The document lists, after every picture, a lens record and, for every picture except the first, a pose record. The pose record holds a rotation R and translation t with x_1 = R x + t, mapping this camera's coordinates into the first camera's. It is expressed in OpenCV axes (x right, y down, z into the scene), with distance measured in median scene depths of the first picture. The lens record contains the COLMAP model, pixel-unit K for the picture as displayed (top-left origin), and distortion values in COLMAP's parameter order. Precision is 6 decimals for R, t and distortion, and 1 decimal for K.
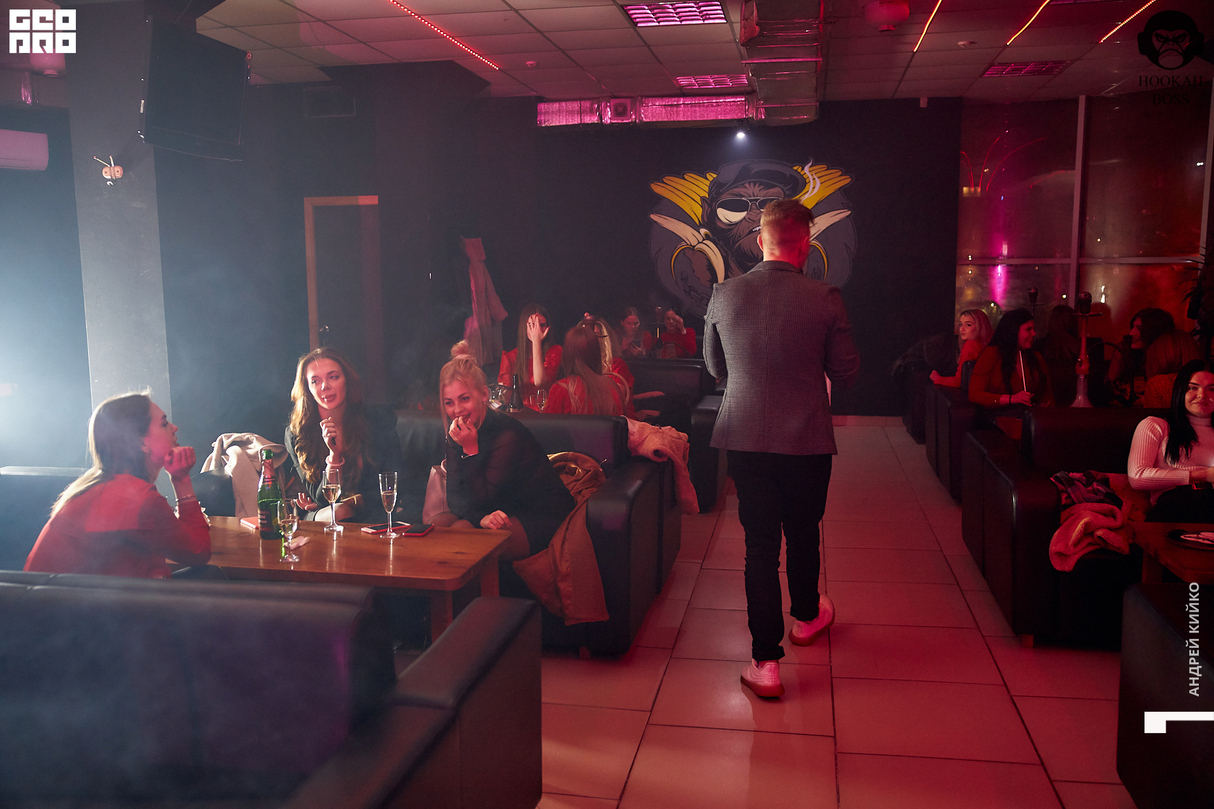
lens RADIAL K [[1059.8, 0, 607.0], [0, 1059.8, 404.5], [0, 0, 1]] dist [0.008196, 0.008043]
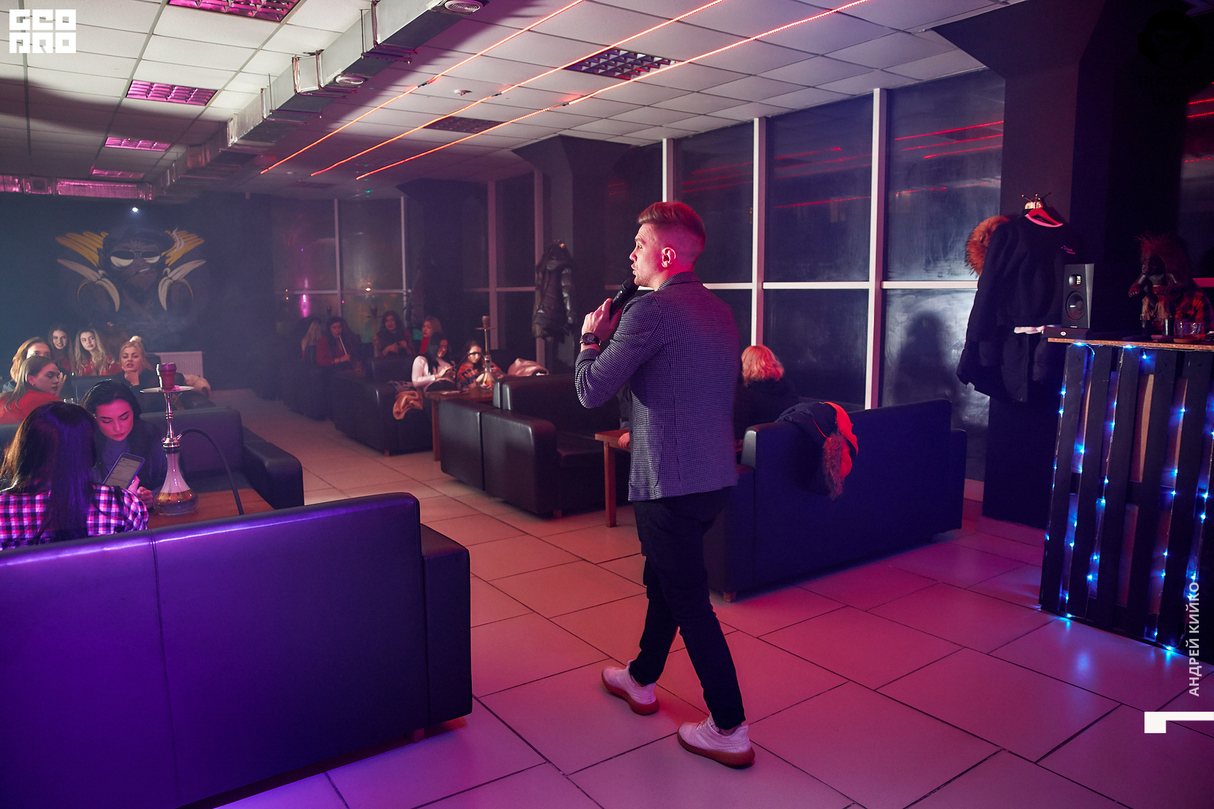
lens RADIAL K [[832.8, 0, 607.0], [0, 832.8, 404.5], [0, 0, 1]] dist [-0.082974, 0.047879]
pose [[0.697683, -0.088464, 0.710923, -0.233181], [0.095768, 0.994957, 0.029823, 0.049328], [-0.709976, 0.047277, 0.702637, -0.257248]]
